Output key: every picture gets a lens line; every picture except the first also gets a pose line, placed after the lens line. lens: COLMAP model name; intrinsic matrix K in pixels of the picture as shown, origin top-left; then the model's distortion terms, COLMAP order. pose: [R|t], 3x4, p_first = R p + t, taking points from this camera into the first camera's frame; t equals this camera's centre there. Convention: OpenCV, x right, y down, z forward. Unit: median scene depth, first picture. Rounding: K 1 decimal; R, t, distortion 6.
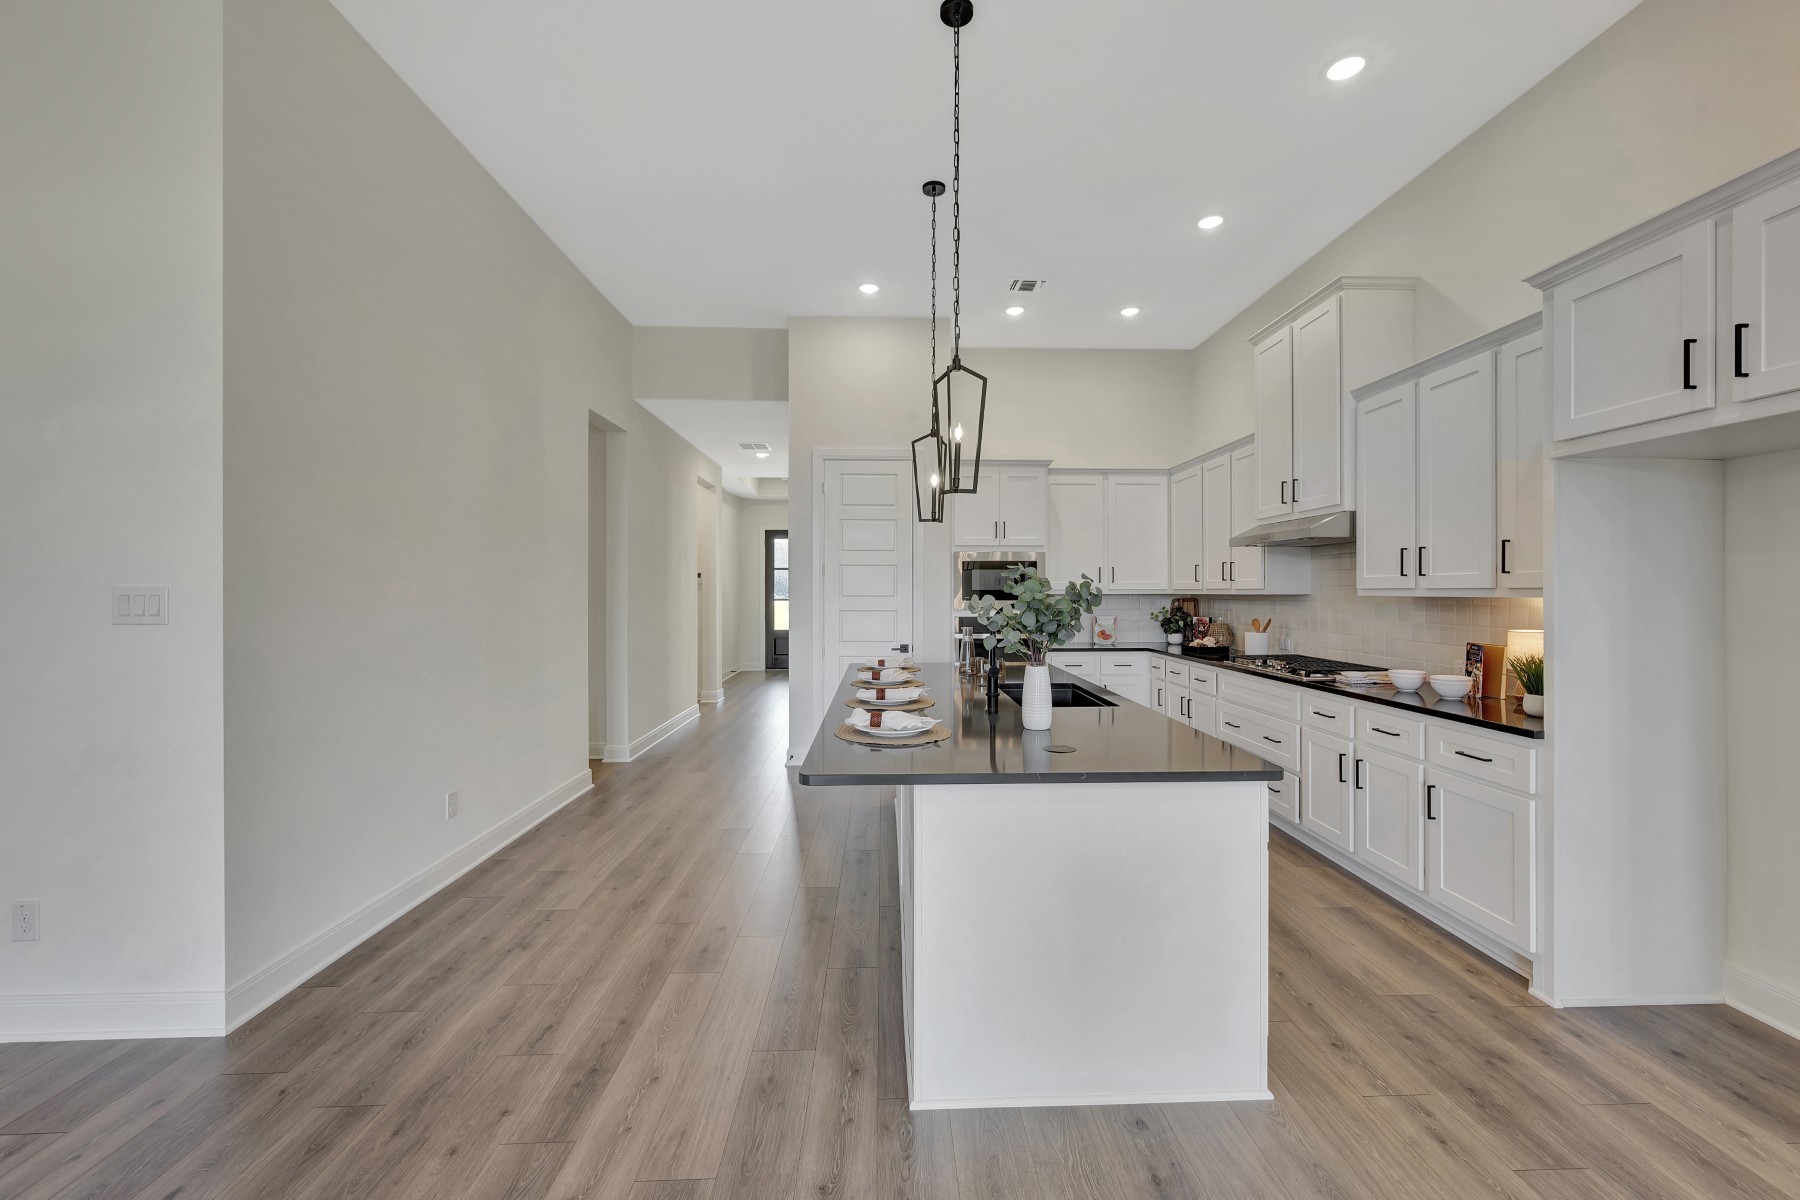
lens RADIAL K [[733.4, 0, 931.5], [0, 733.4, 589.1], [0, 0, 1]] dist [0.004654, -0.001334]
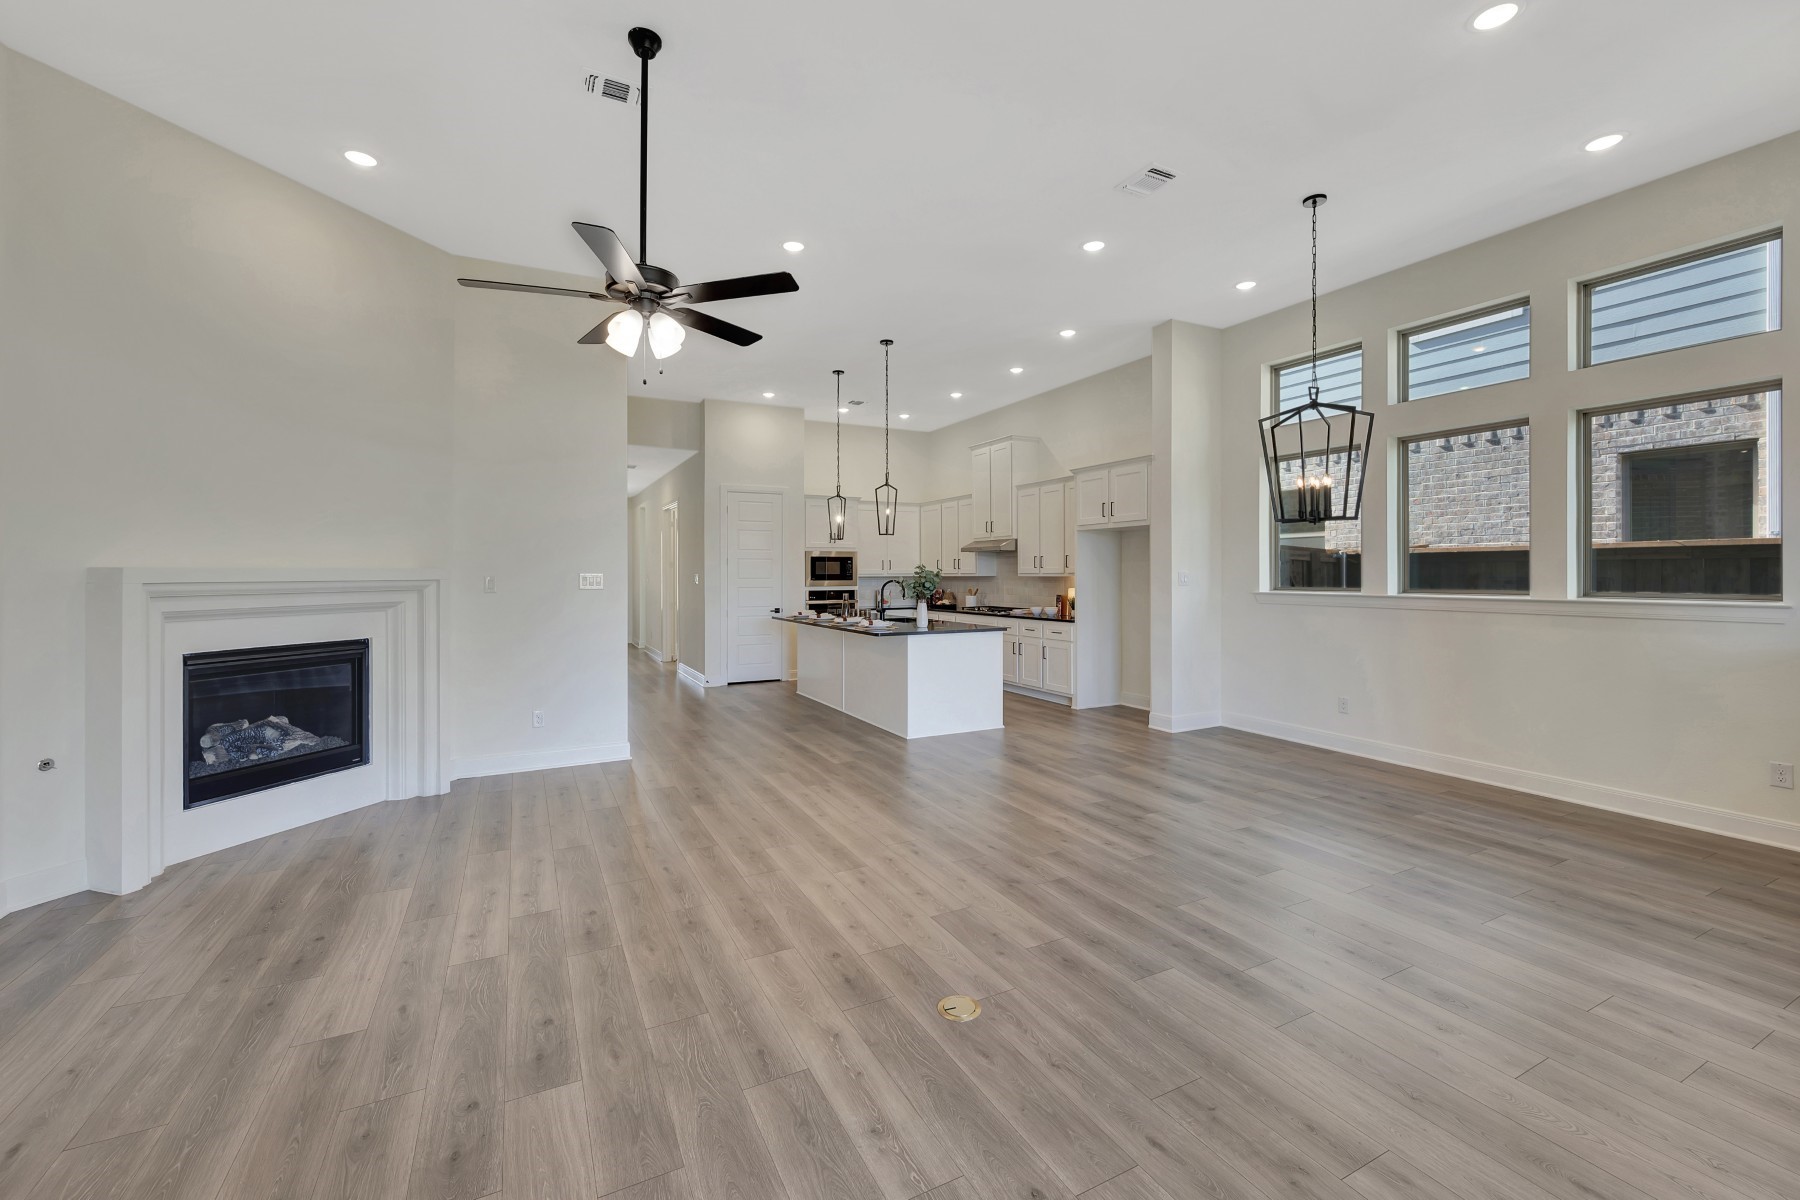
lens RADIAL K [[733.4, 0, 914.3], [0, 733.4, 574.2], [0, 0, 1]] dist [0.004654, -0.001334]
pose [[0.917422, -0.001981, 0.397911, -0.538696], [0.001479, 0.999998, 0.001569, -0.001435], [-0.397913, -0.000851, 0.917423, -0.831929]]
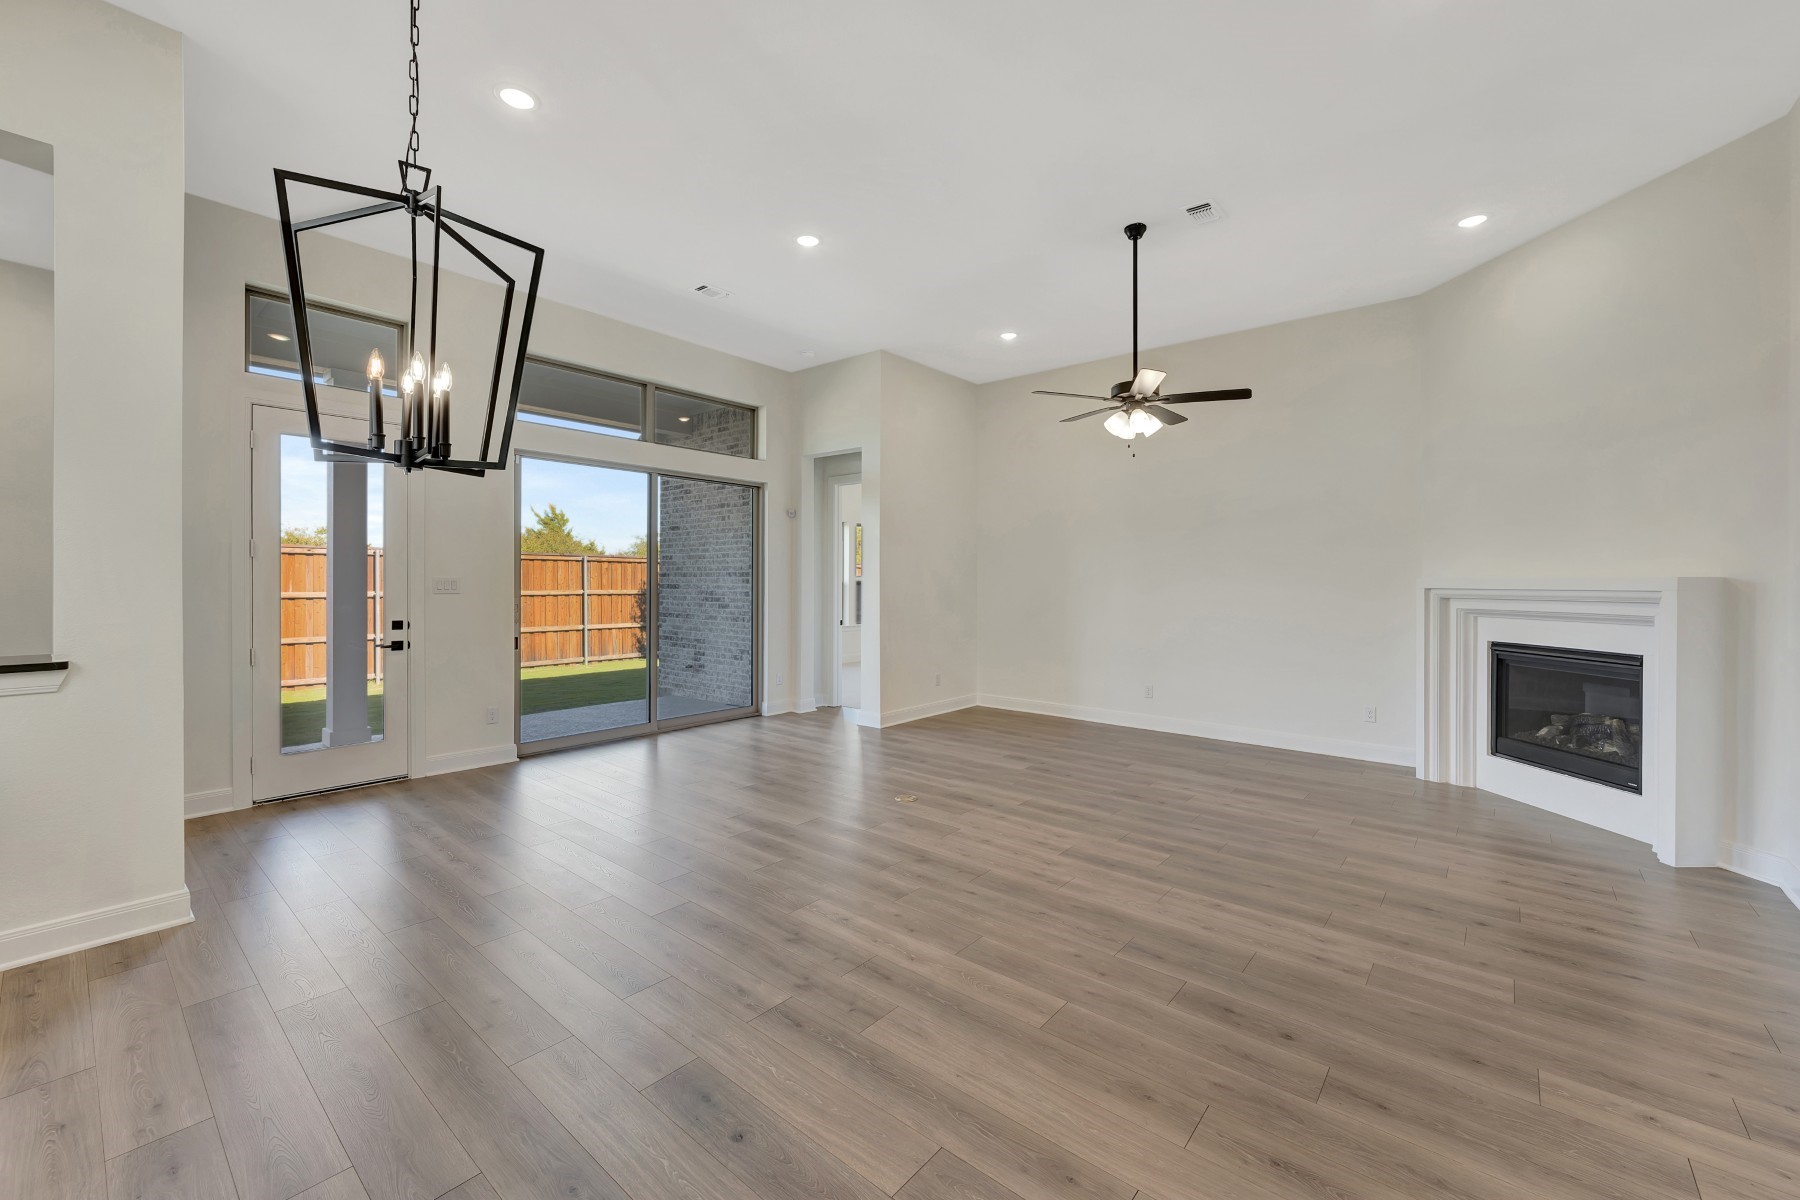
lens RADIAL K [[733.4, 0, 922.1], [0, 733.4, 579.5], [0, 0, 1]] dist [0.004654, -0.001334]
pose [[-0.686994, -0.003592, -0.726654, 0.410005], [-0.002707, 0.999993, -0.002384, -0.001471], [0.726658, 0.000330, -0.686999, 0.327862]]
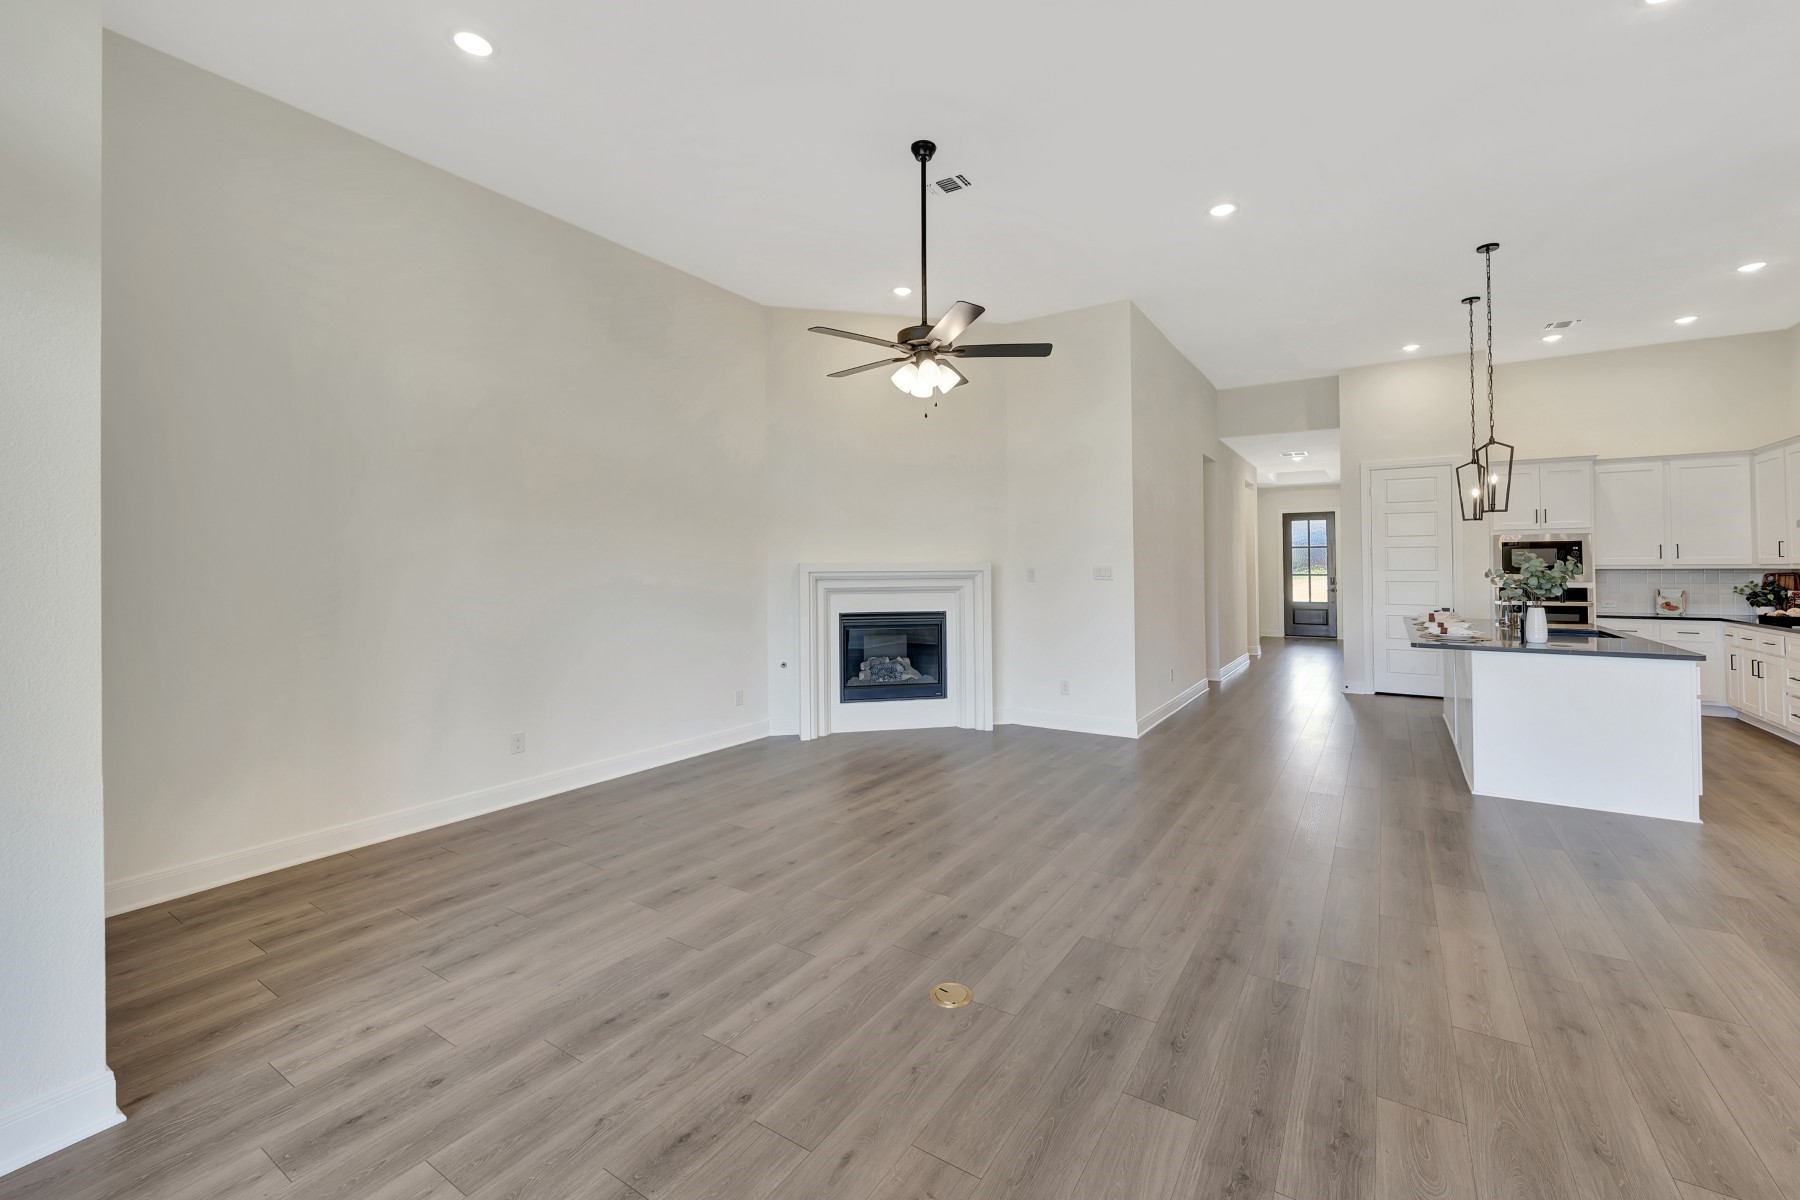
lens RADIAL K [[733.4, 0, 923.2], [0, 733.4, 553.1], [0, 0, 1]] dist [0.004654, -0.001334]
pose [[0.806974, -0.015189, -0.590391, -0.019651], [0.004346, 0.999795, -0.019782, 0.000342], [0.590570, 0.013398, 0.806875, -0.809295]]
